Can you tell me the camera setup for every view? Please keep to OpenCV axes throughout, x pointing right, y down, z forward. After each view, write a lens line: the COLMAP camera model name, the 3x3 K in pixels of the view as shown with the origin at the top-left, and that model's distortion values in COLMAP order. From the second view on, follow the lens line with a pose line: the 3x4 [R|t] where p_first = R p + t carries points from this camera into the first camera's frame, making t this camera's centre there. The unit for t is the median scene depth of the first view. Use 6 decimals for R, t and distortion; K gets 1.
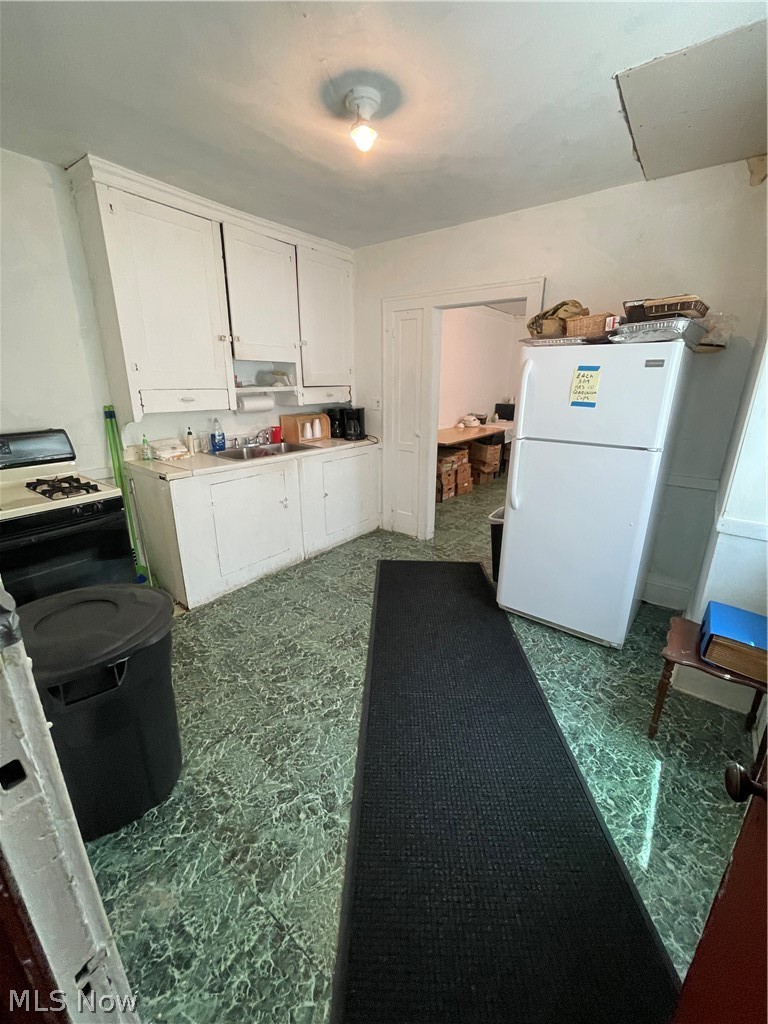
lens RADIAL K [[413.2, 0, 400.5], [0, 413.2, 512.8], [0, 0, 1]] dist [0.001028, 0.000163]
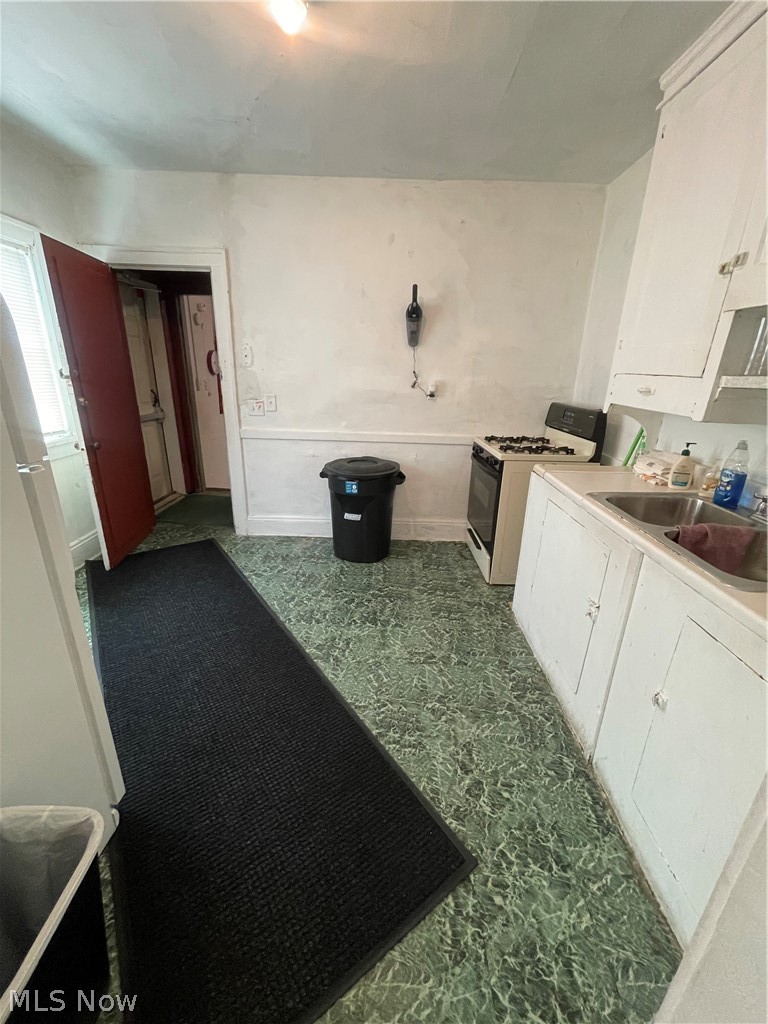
lens RADIAL K [[415.4, 0, 388.9], [0, 415.4, 509.9], [0, 0, 1]] dist [-0.003044, 0.005601]
pose [[-0.813953, 0.157395, -0.559202, 0.160730], [-0.213154, 0.814543, 0.539523, -0.313118], [0.540412, 0.558343, -0.629450, 1.043031]]
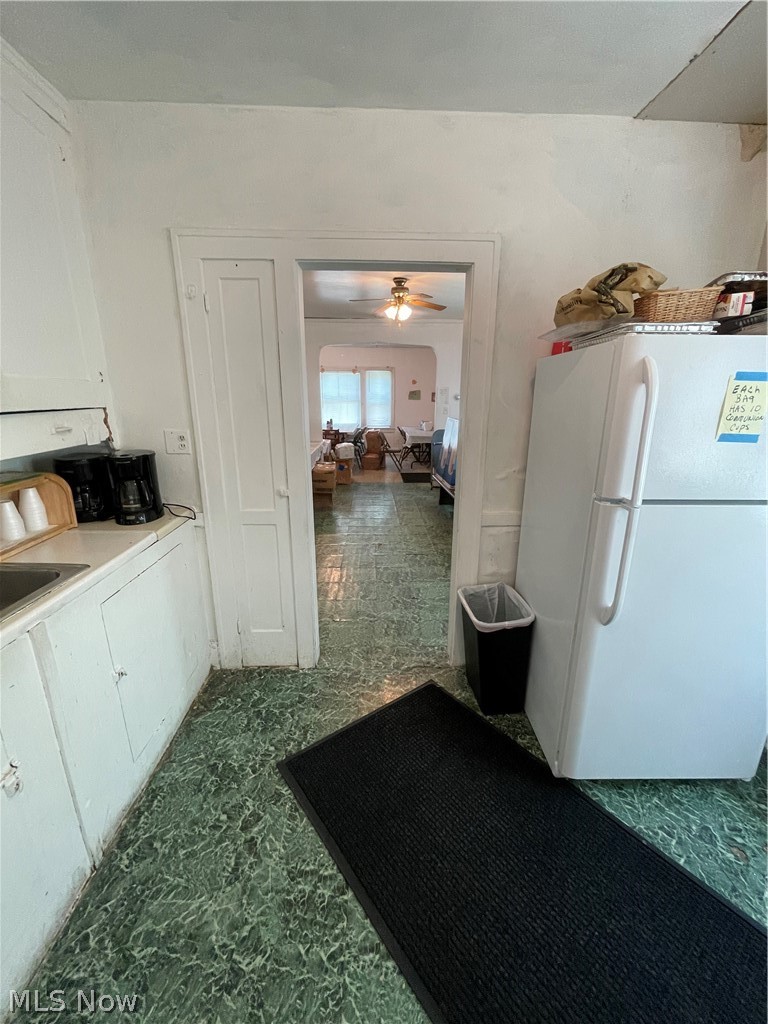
lens RADIAL K [[415.4, 0, 388.9], [0, 415.4, 509.9], [0, 0, 1]] dist [-0.003044, 0.005601]
pose [[0.790998, -0.167162, 0.588539, -0.192400], [0.187981, 0.981823, 0.026219, -0.170831], [-0.582224, 0.089895, 0.808044, 0.519413]]
